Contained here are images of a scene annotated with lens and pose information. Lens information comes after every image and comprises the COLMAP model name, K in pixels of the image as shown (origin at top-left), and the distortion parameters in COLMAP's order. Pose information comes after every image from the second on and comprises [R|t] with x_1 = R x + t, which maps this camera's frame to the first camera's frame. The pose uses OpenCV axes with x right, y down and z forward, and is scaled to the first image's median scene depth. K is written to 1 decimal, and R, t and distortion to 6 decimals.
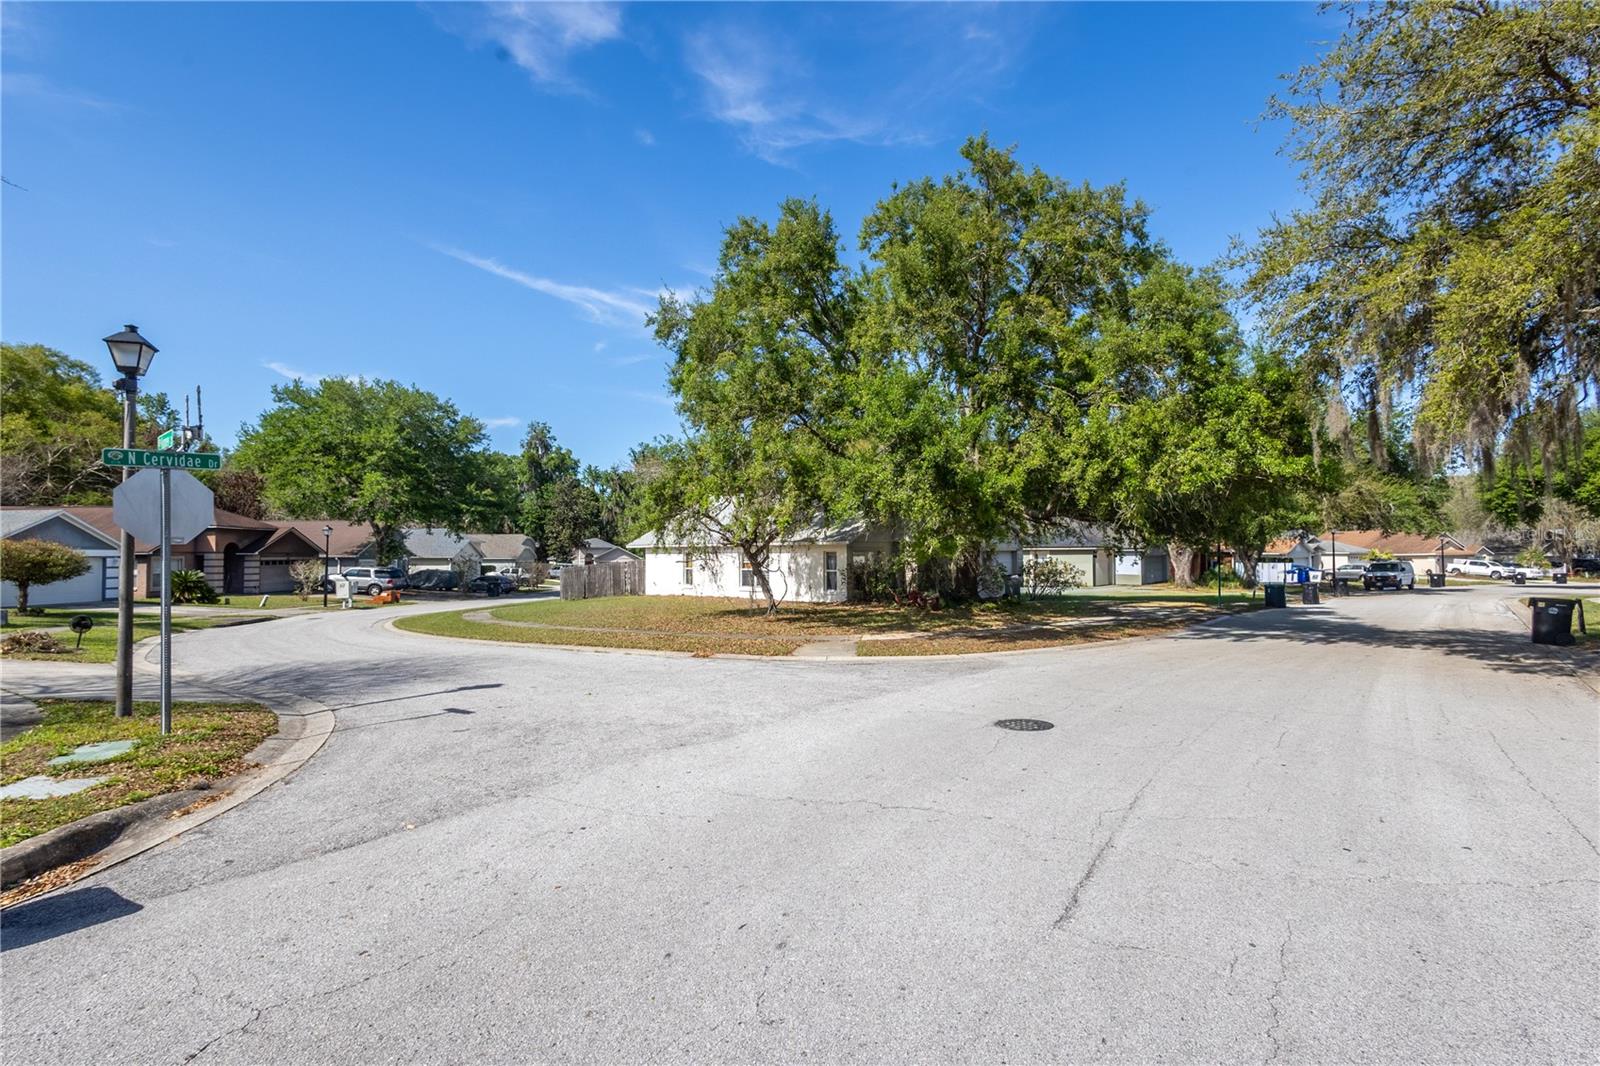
lens RADIAL K [[737.6, 0, 801.0], [0, 737.6, 540.5], [0, 0, 1]] dist [-0.001020, -0.000032]
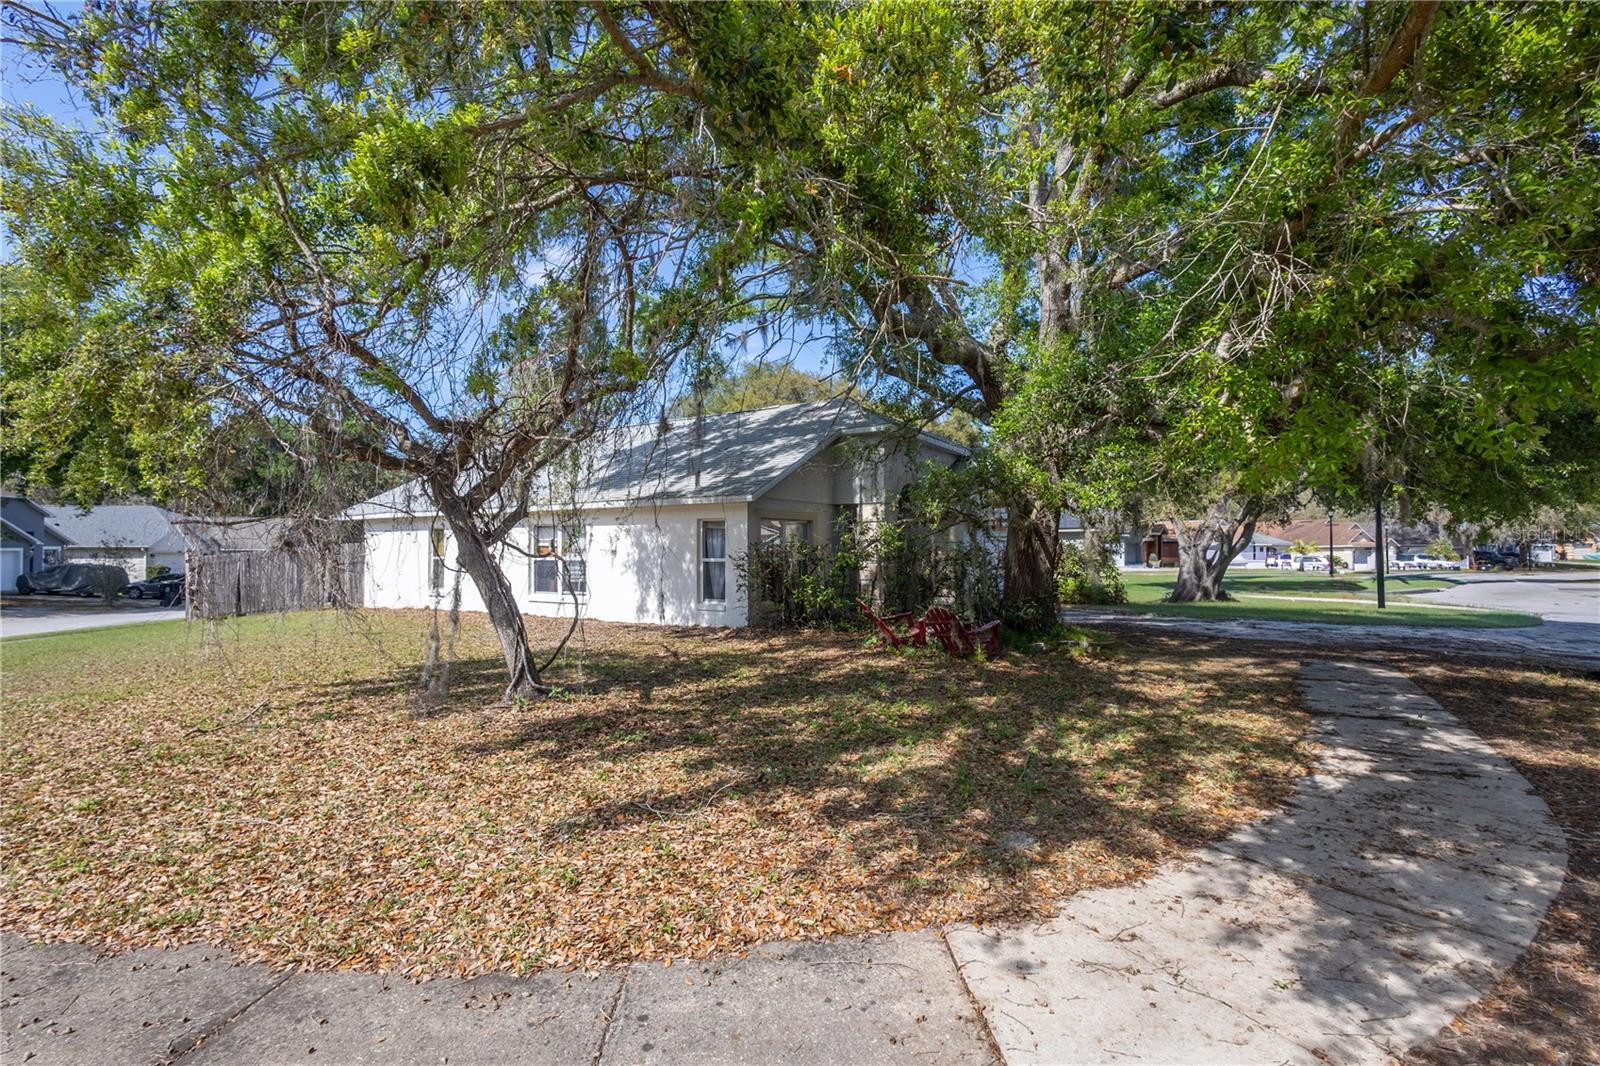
lens RADIAL K [[737.6, 0, 795.2], [0, 737.6, 536.8], [0, 0, 1]] dist [-0.001020, -0.000032]
pose [[0.985039, 0.000133, 0.172334, 0.012158], [-0.001014, 0.999987, 0.005022, 0.023972], [-0.172331, -0.005122, 0.985026, 0.534788]]
